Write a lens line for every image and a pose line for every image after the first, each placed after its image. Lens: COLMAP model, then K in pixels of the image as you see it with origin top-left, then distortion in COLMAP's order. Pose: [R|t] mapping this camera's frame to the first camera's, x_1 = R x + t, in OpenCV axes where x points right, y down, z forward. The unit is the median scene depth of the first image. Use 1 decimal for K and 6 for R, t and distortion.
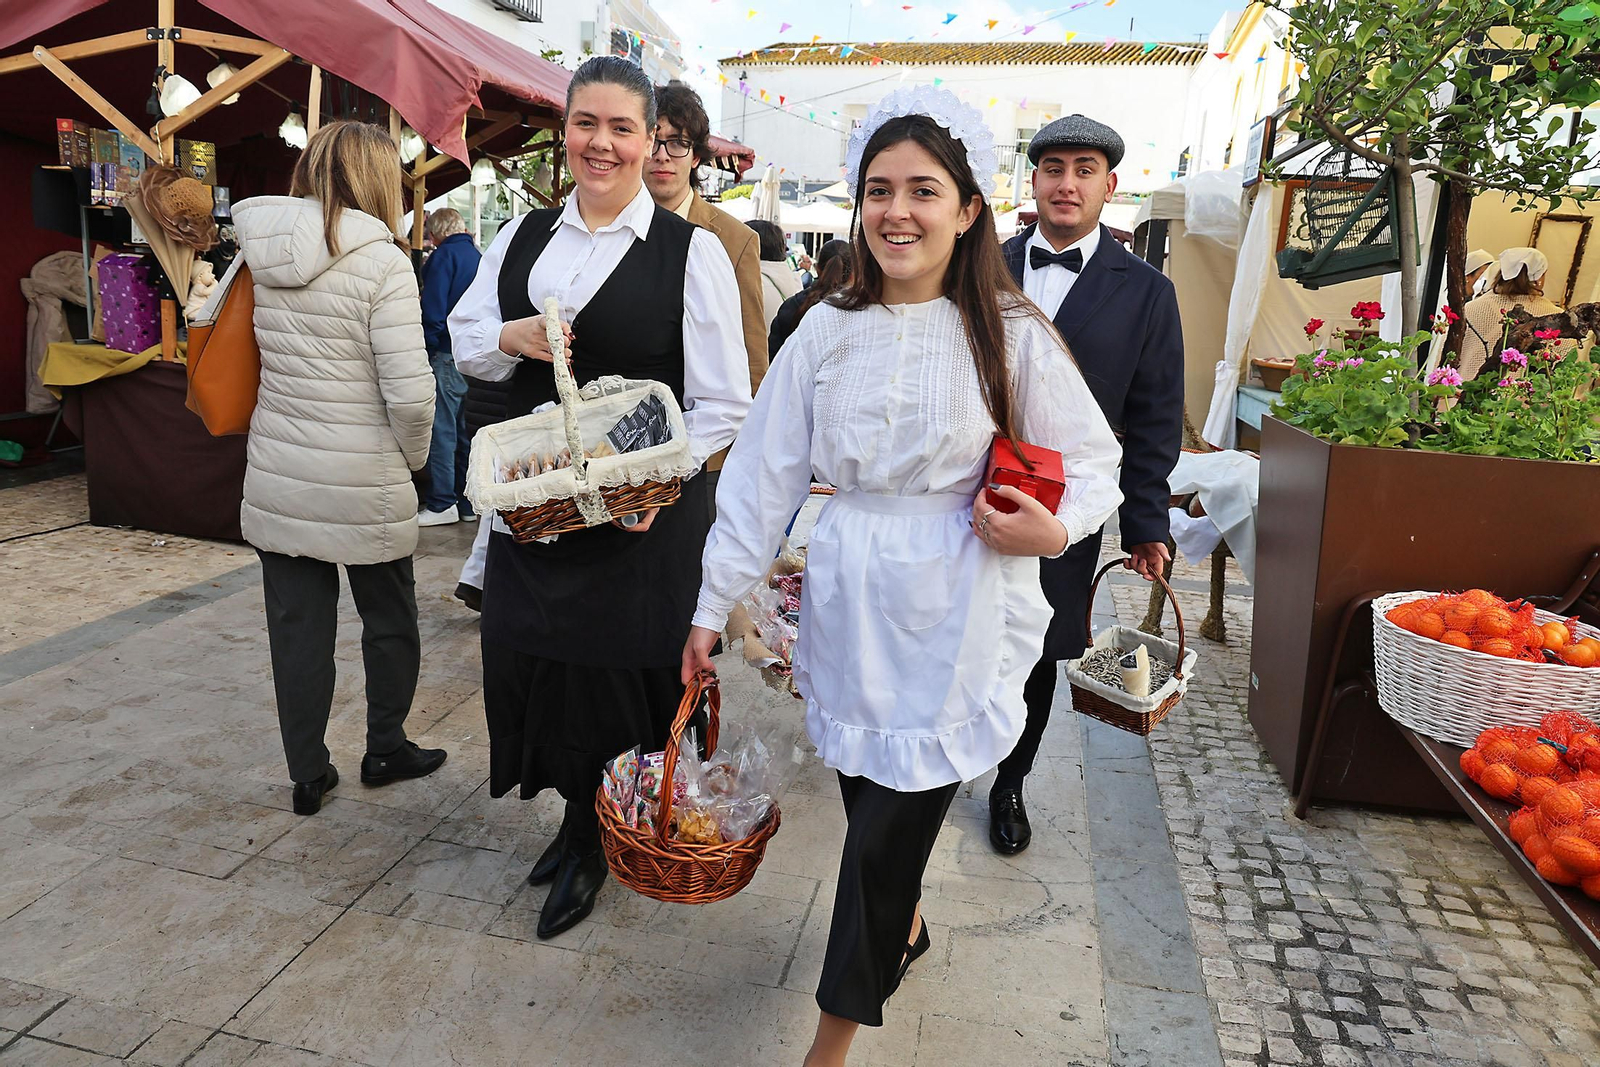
lens RADIAL K [[1127.3, 0, 801.9], [0, 1127.3, 529.7], [0, 0, 1]] dist [-0.036110, -0.001671]
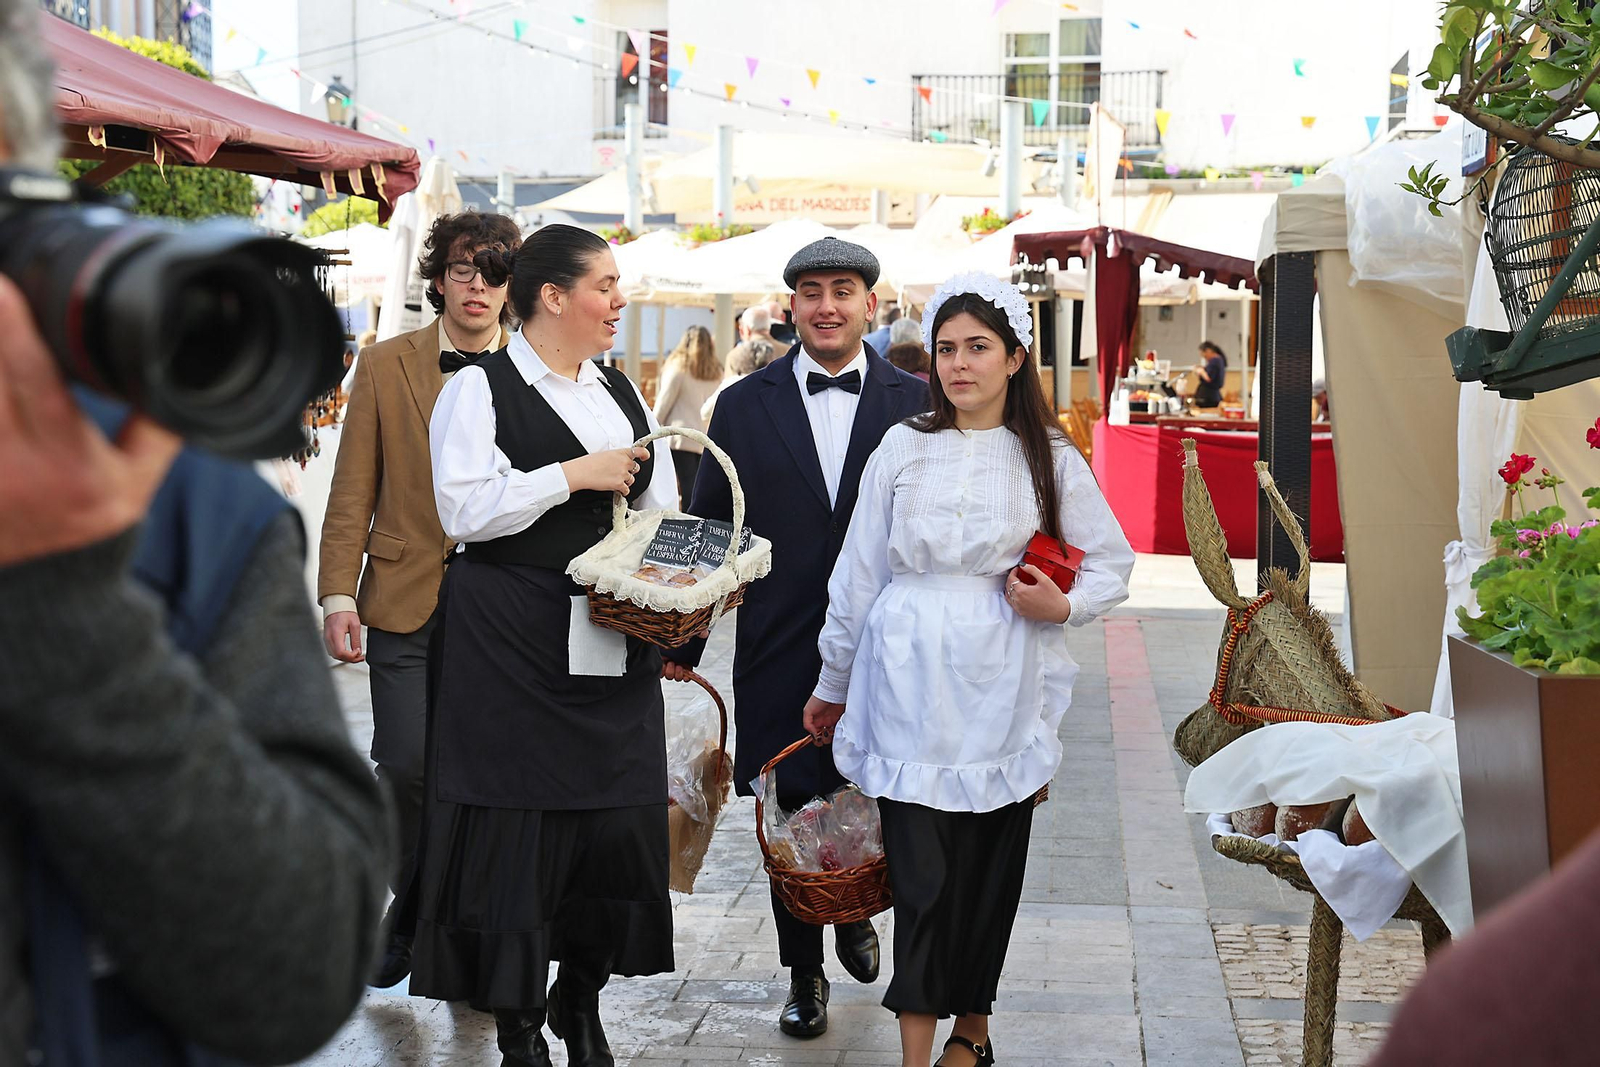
lens RADIAL K [[2813.5, 0, 800.0], [0, 2813.5, 534.2], [0, 0, 1]] dist [-0.000028, 0.000000]
pose [[0.993549, -0.057562, 0.097704, -0.019190], [0.073383, 0.983229, -0.166960, 0.044825], [-0.086455, 0.173052, 0.981111, -0.262616]]
